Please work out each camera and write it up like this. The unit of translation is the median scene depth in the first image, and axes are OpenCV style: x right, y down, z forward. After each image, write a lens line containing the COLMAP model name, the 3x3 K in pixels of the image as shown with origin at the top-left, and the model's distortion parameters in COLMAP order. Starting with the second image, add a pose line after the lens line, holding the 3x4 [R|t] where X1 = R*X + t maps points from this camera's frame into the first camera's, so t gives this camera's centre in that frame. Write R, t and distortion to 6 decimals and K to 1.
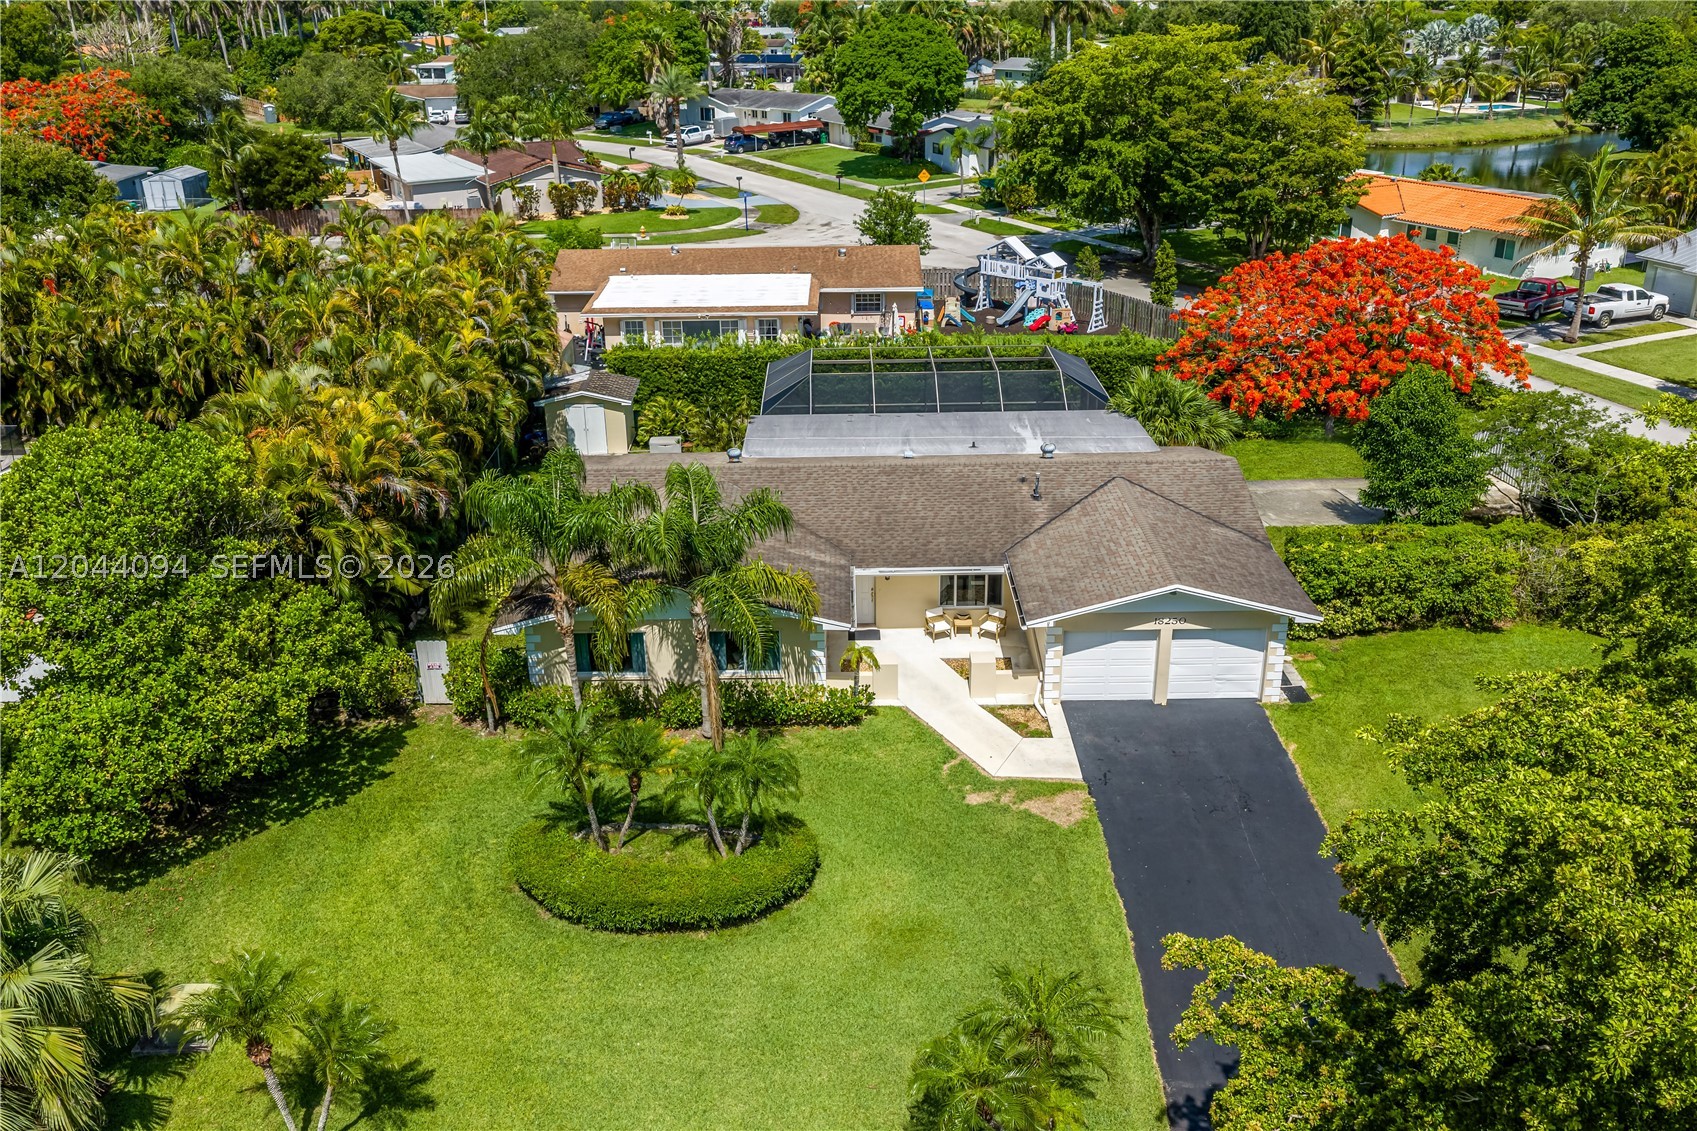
lens RADIAL K [[1413.5, 0, 848.5], [0, 1413.5, 565.5], [0, 0, 1]] dist [0.005411, -0.011169]
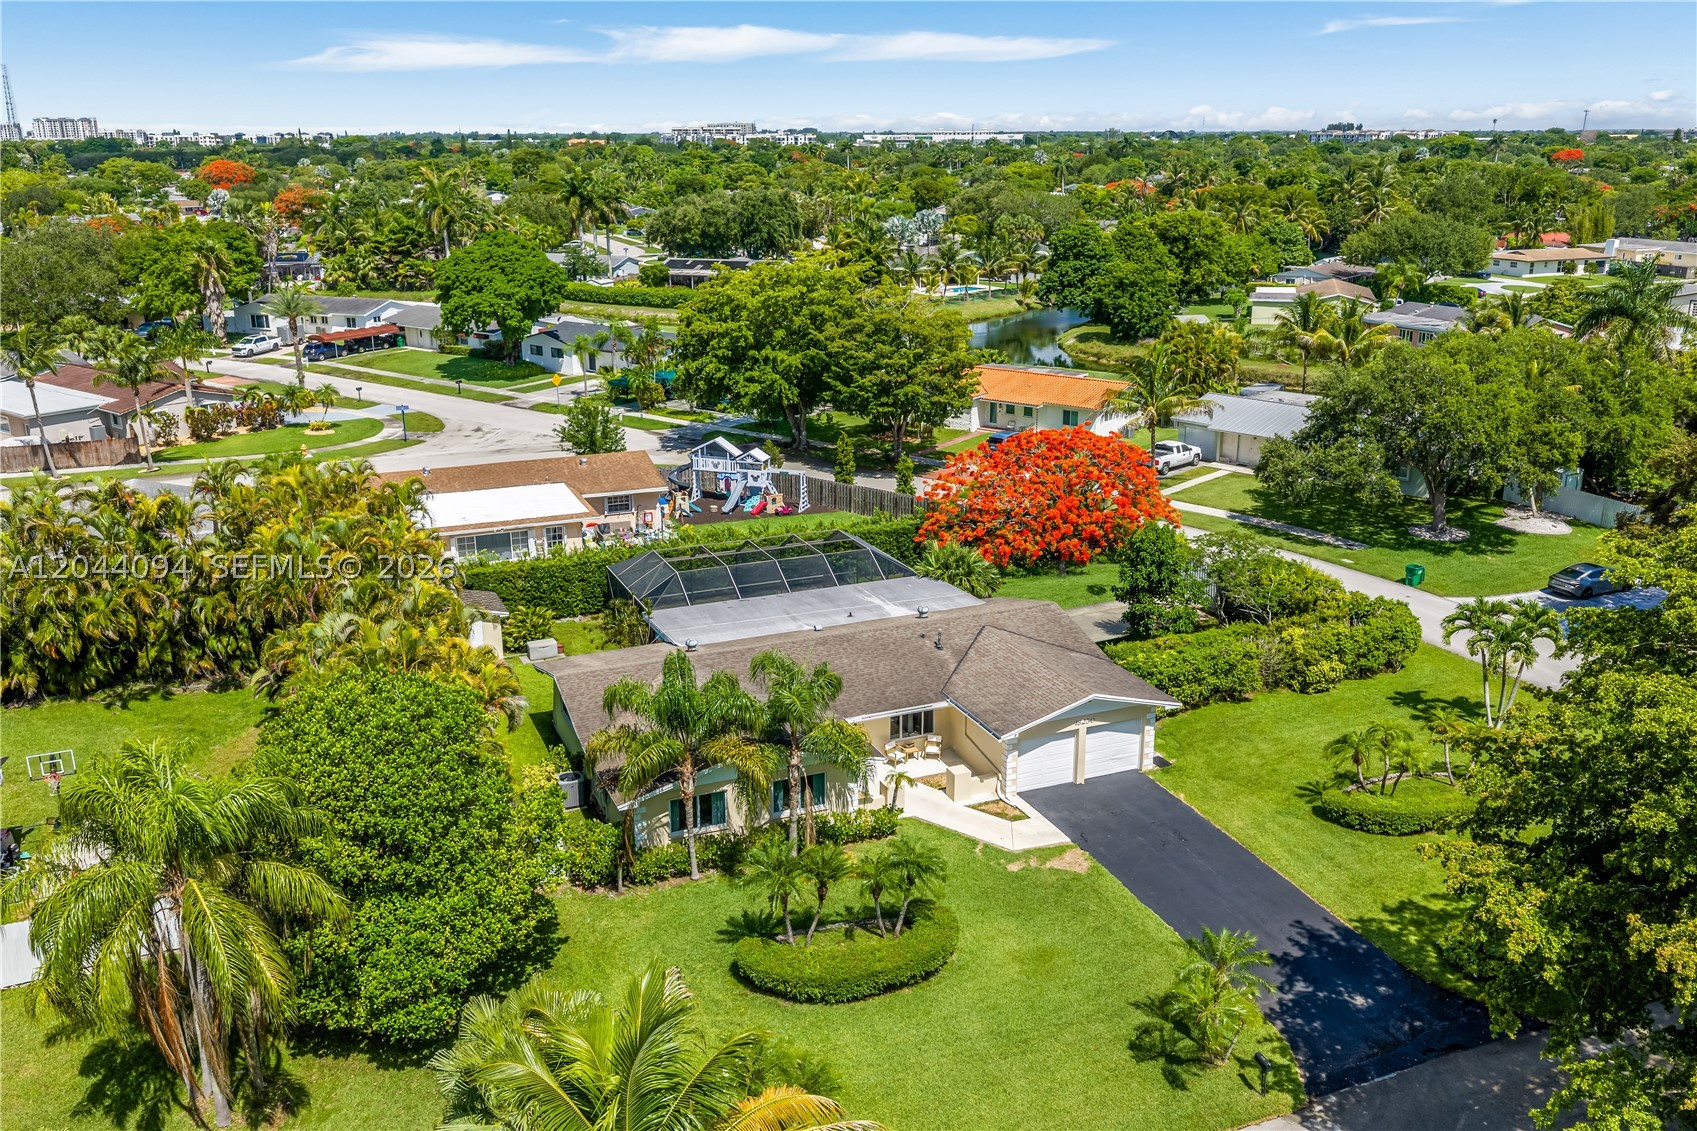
lens RADIAL K [[1425.2, 0, 848.5], [0, 1425.2, 565.5], [0, 0, 1]] dist [0.048730, -0.127848]
pose [[0.923240, -0.102597, 0.370273, -0.236628], [0.143510, 0.986025, -0.084616, -0.012967], [-0.356417, 0.131258, 0.925061, -0.117114]]
